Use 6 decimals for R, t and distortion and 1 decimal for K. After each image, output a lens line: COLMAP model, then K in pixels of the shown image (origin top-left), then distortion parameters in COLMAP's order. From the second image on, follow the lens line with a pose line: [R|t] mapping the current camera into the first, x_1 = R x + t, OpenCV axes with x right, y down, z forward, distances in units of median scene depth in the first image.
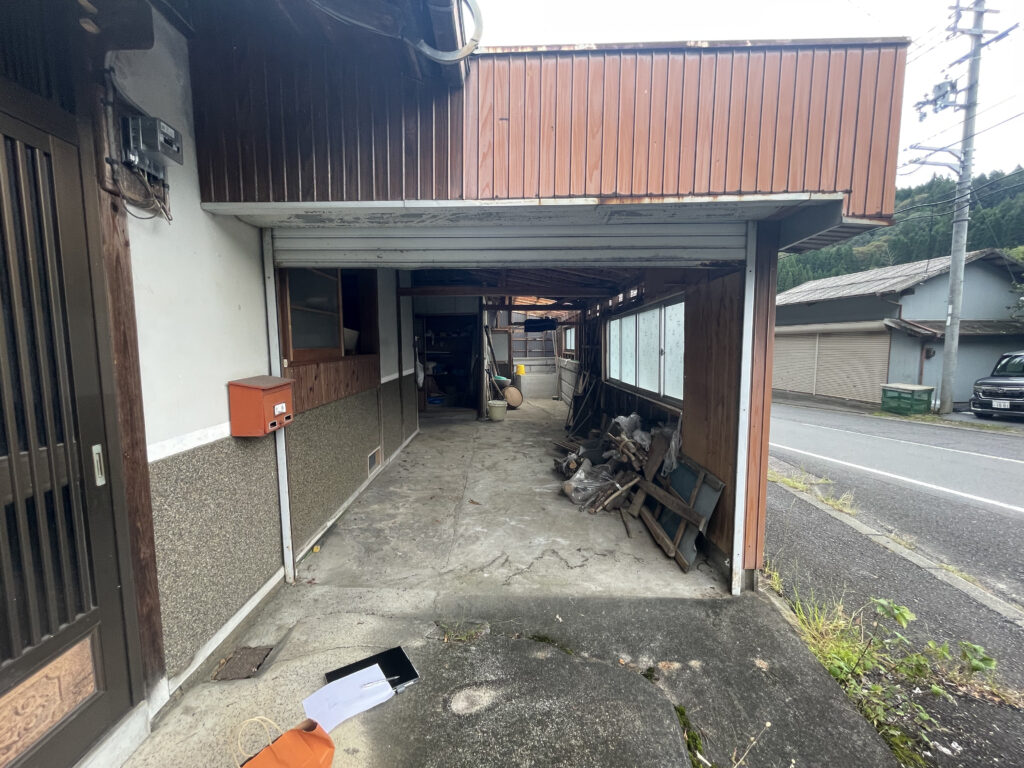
lens RADIAL K [[413.2, 0, 510.7], [0, 413.2, 388.4], [0, 0, 1]] dist [-0.002998, -0.000319]
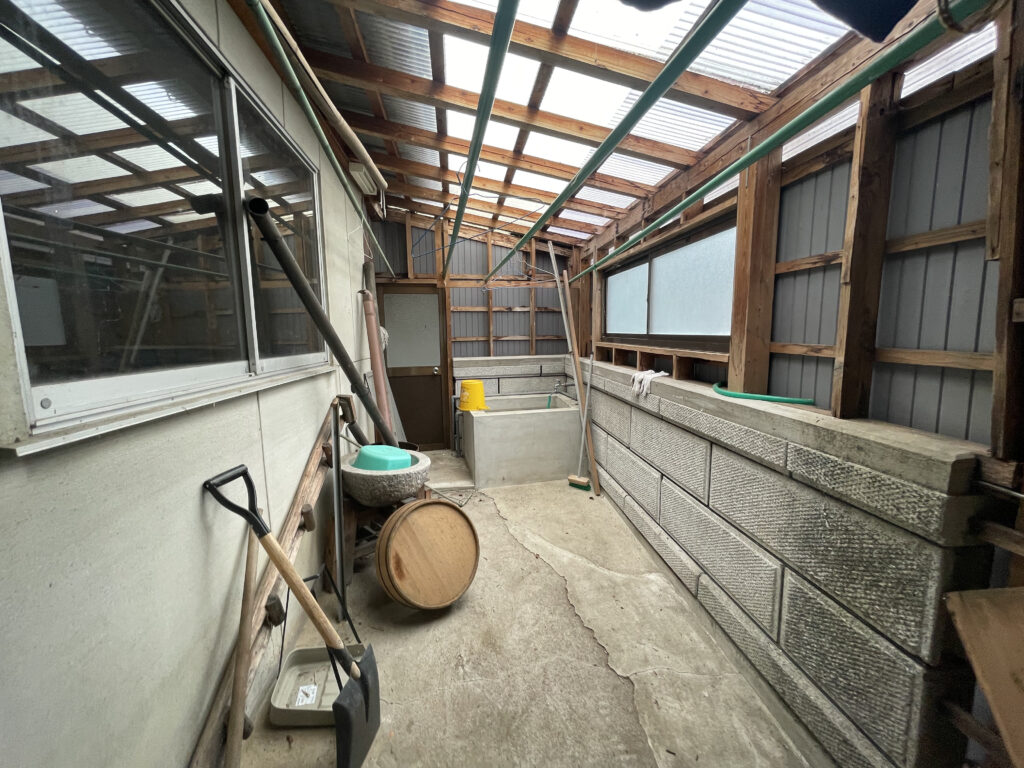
lens RADIAL K [[413.2, 0, 508.9], [0, 413.2, 384.4], [0, 0, 1]] dist [-0.002998, -0.000319]
pose [[0.996273, -0.024992, 0.082554, 0.025382], [0.022373, 0.999221, 0.032504, -0.062199], [-0.083302, -0.030535, 0.996056, 0.632148]]
